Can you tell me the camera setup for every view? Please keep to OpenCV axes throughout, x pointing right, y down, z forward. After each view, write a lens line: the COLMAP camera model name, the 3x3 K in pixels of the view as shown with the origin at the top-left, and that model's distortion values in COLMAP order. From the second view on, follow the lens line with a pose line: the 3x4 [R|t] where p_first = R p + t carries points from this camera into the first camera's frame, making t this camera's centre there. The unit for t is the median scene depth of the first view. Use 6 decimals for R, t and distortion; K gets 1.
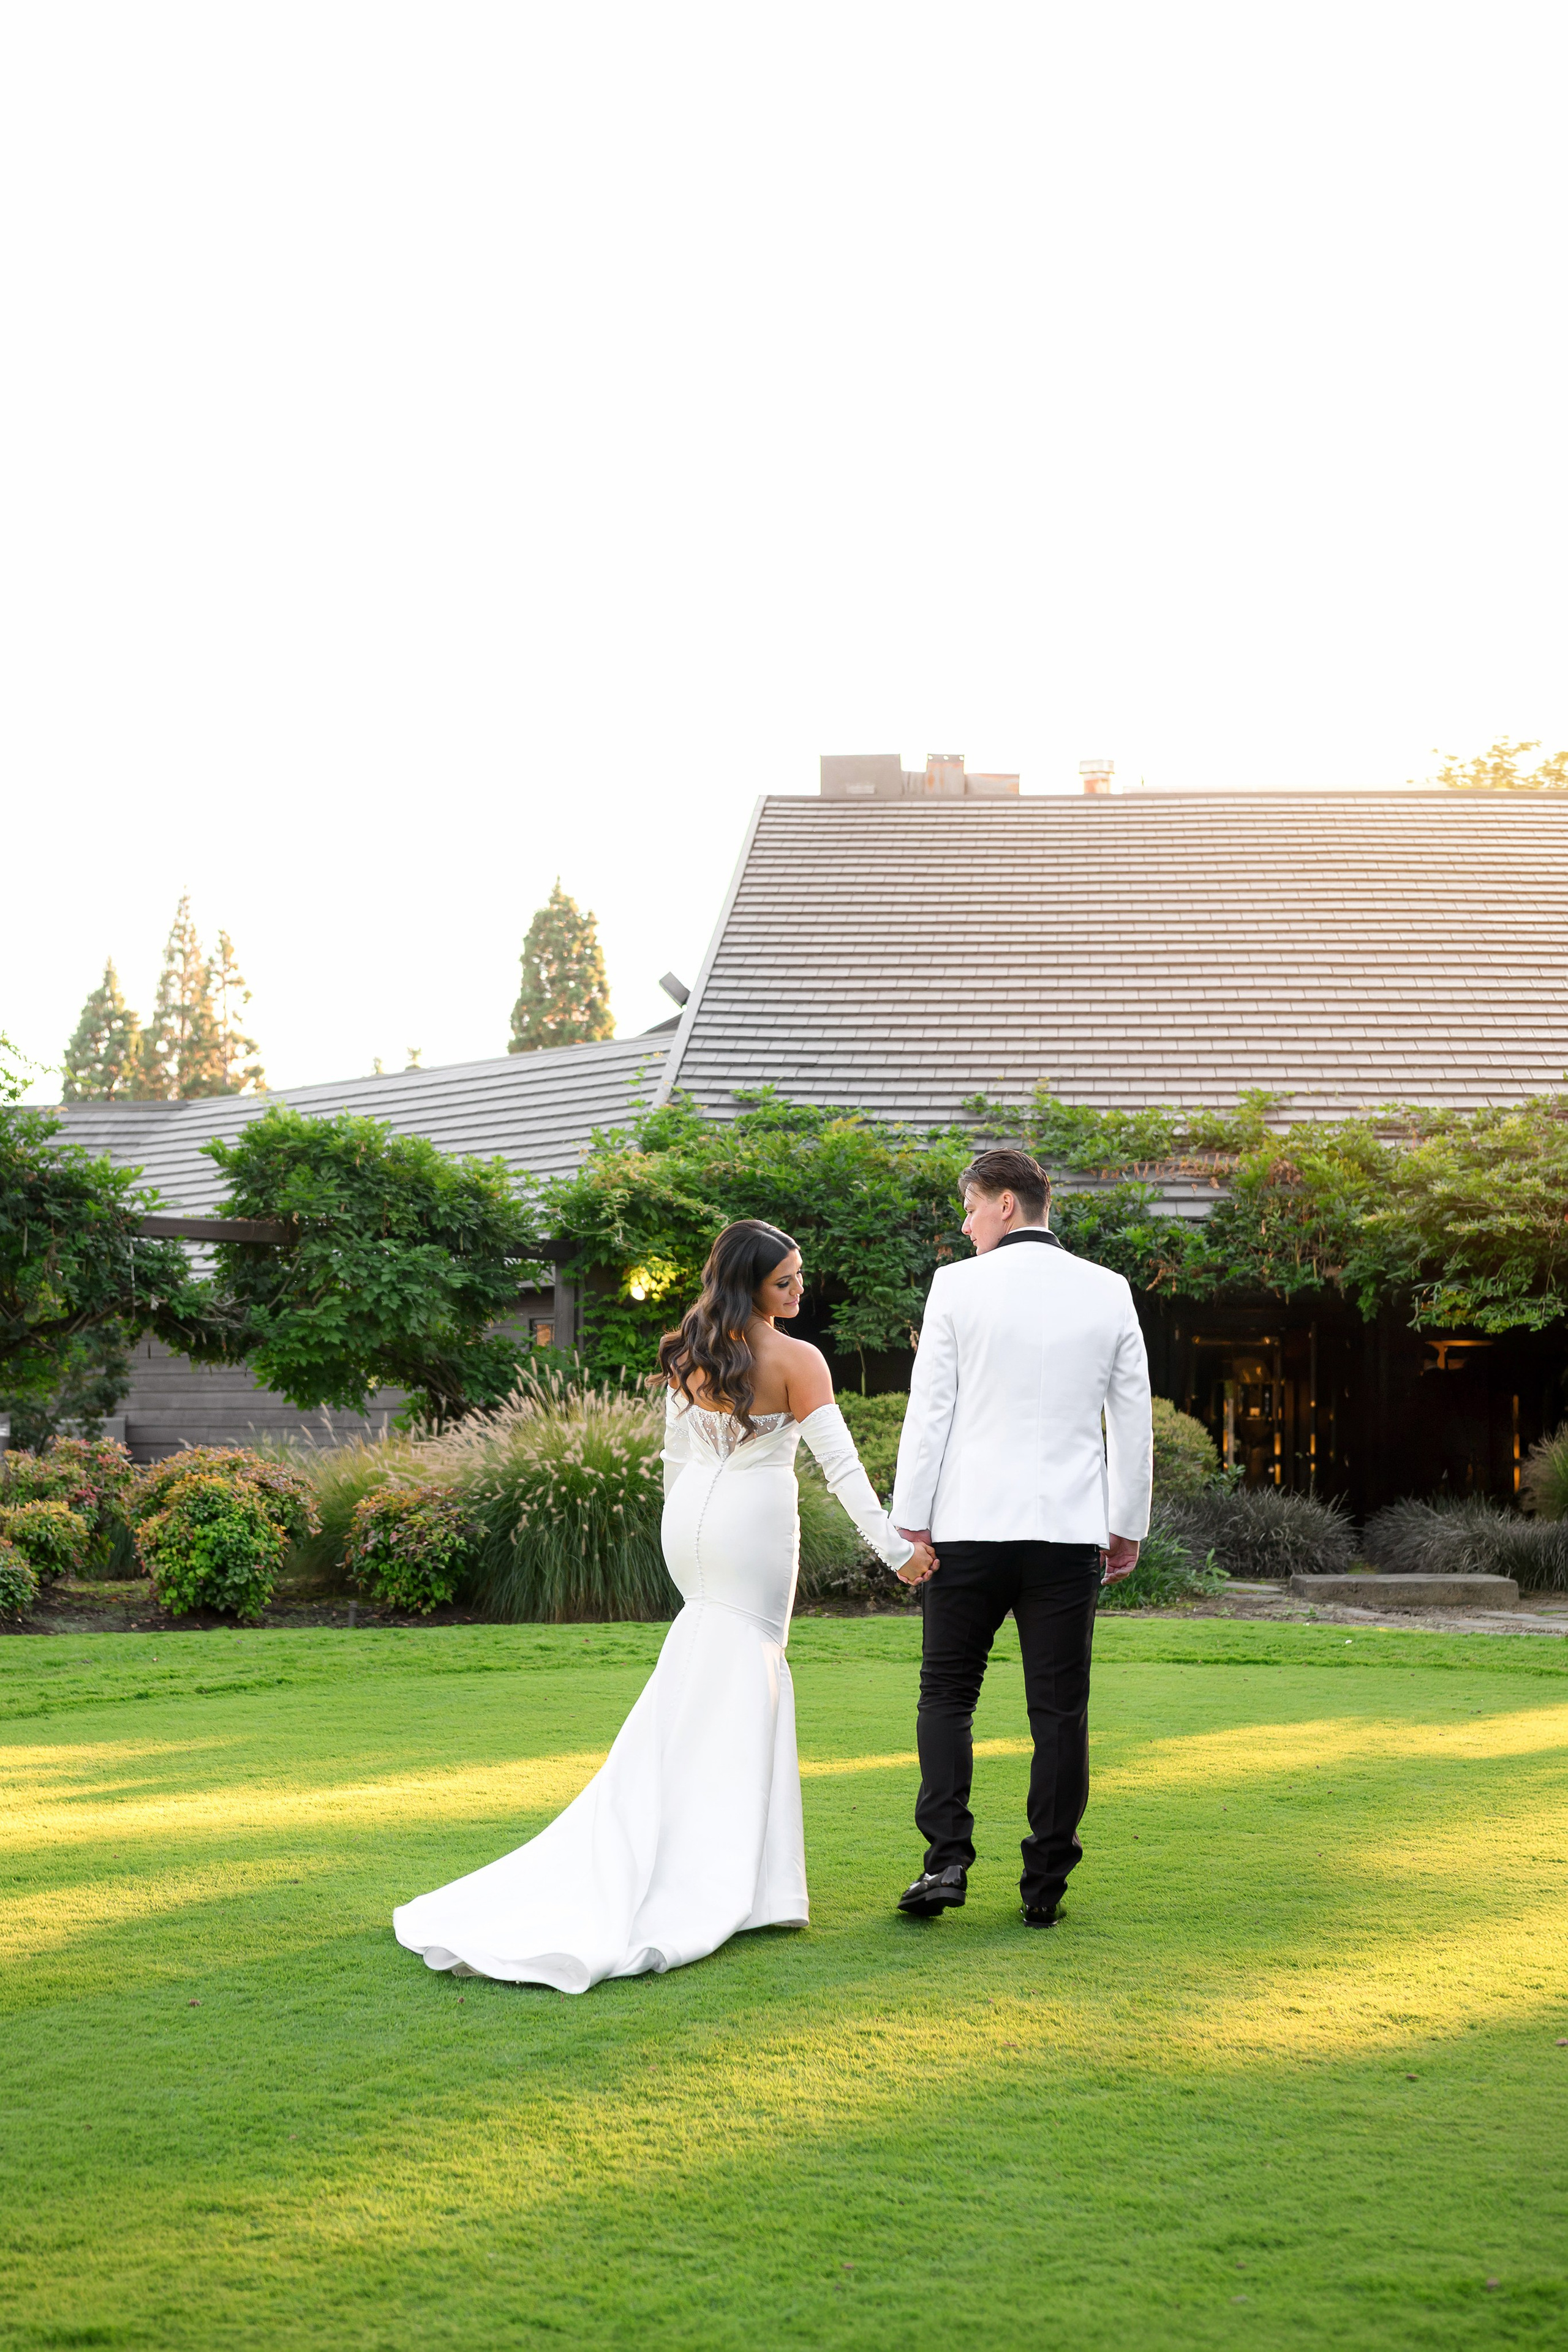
lens RADIAL K [[3460.3, 0, 701.8], [0, 3460.3, 1211.8], [0, 0, 1]] dist [-0.015065, -0.015153]
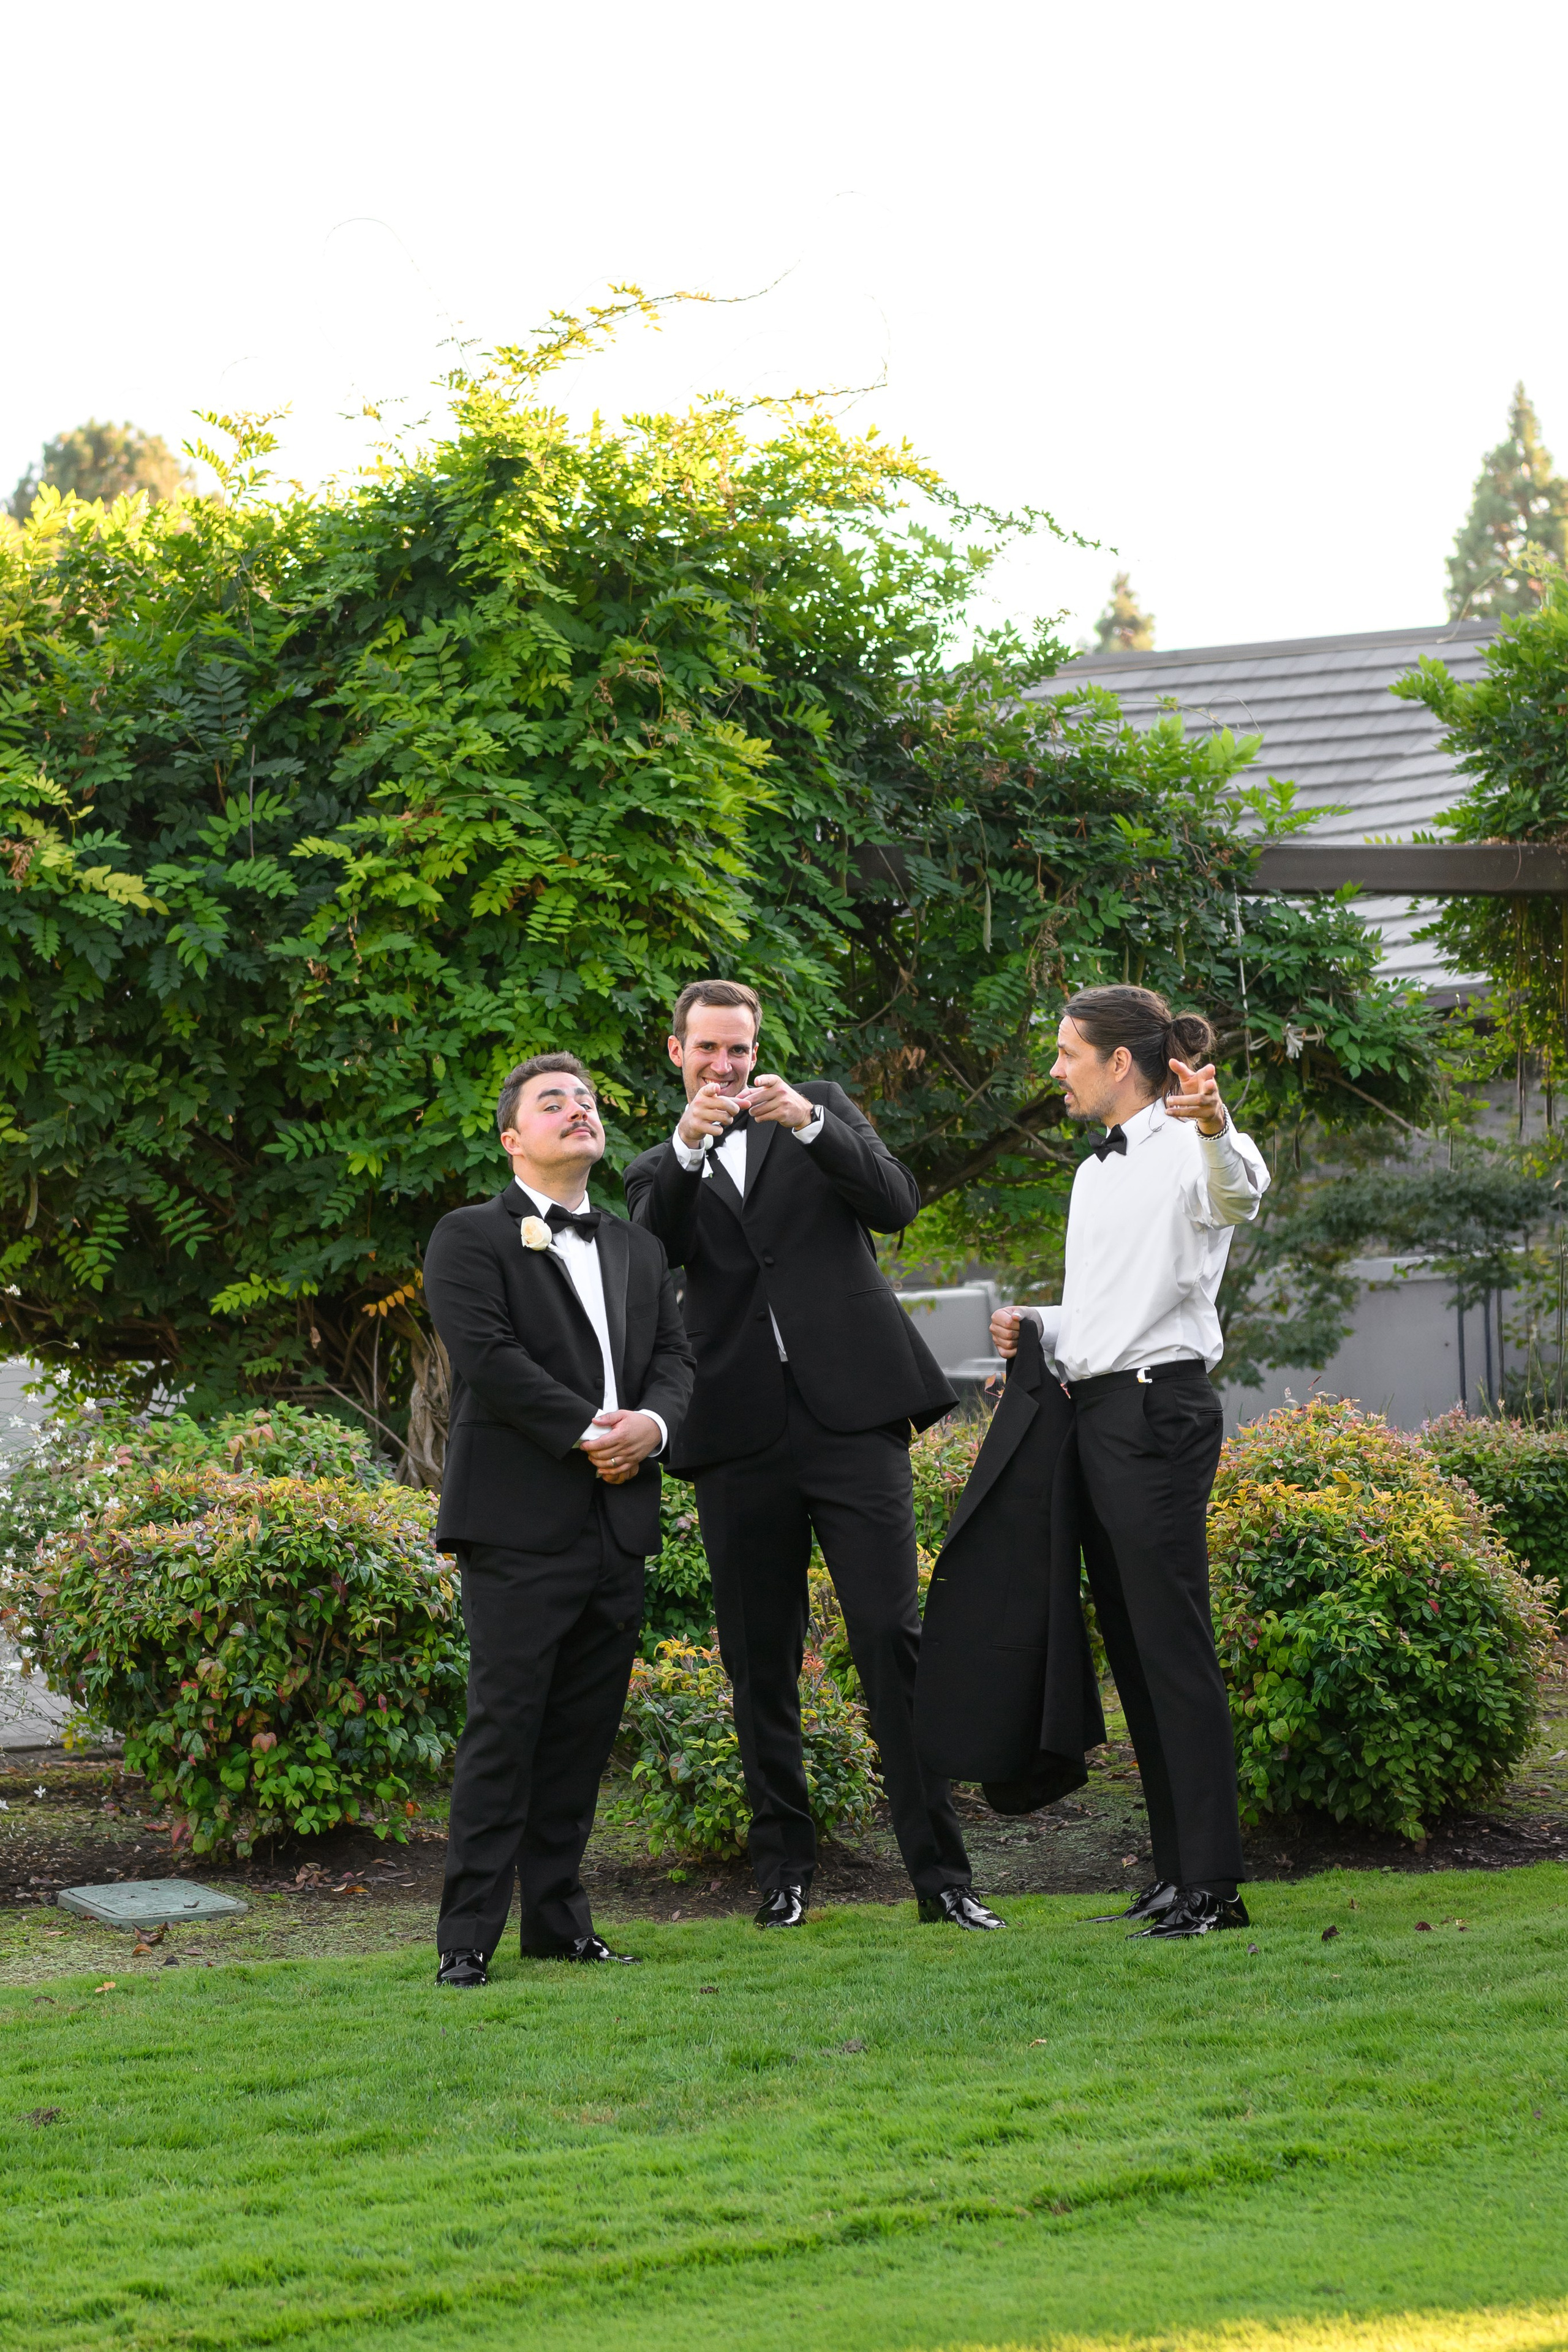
lens RADIAL K [[6024.8, 0, 784.0], [0, 6024.8, 1176.0], [0, 0, 1]] dist [0.014128, 0.256692]
pose [[0.953178, -0.036864, -0.300155, 0.008480], [0.053547, 0.997433, 0.047544, 0.003213], [0.297632, -0.061390, 0.952705, 0.236691]]
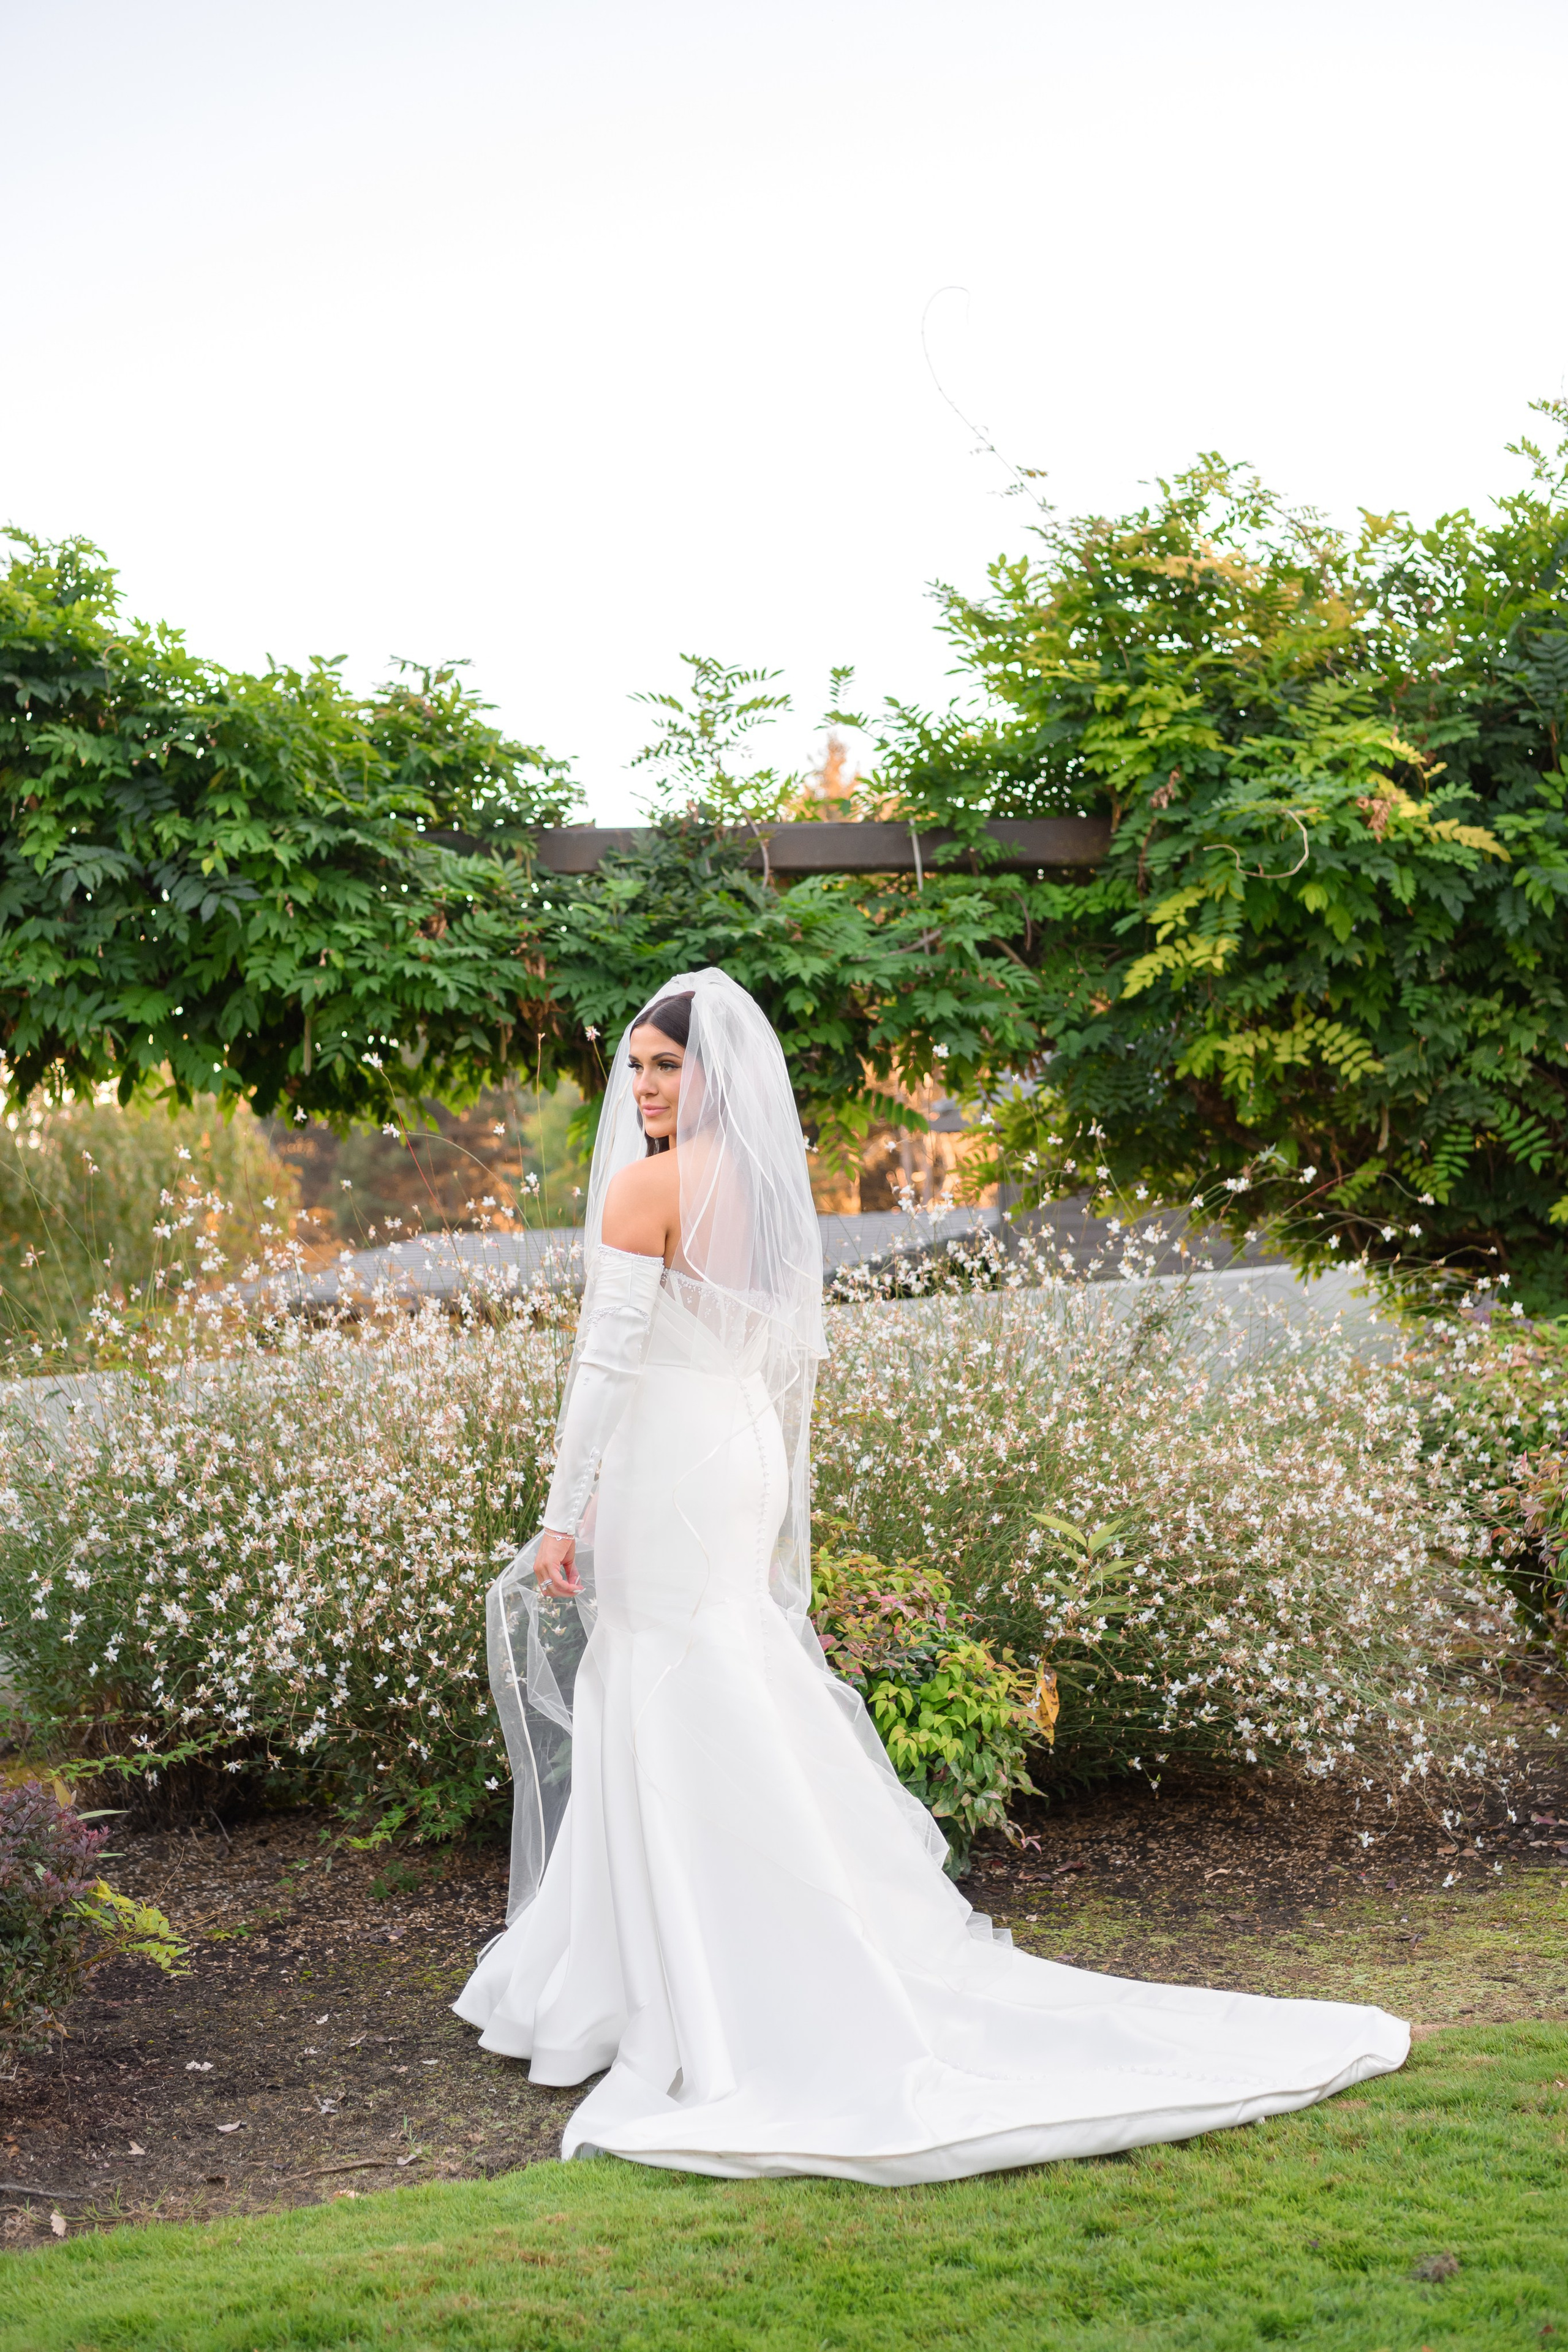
lens RADIAL K [[3272.0, 0, 784.0], [0, 3272.0, 1176.0], [0, 0, 1]] dist [0.167445, -0.011531]
pose [[0.861281, -0.055385, -0.505101, -0.127468], [0.082983, 0.996028, 0.032283, 0.019842], [0.501307, -0.069719, 0.862456, 0.454176]]
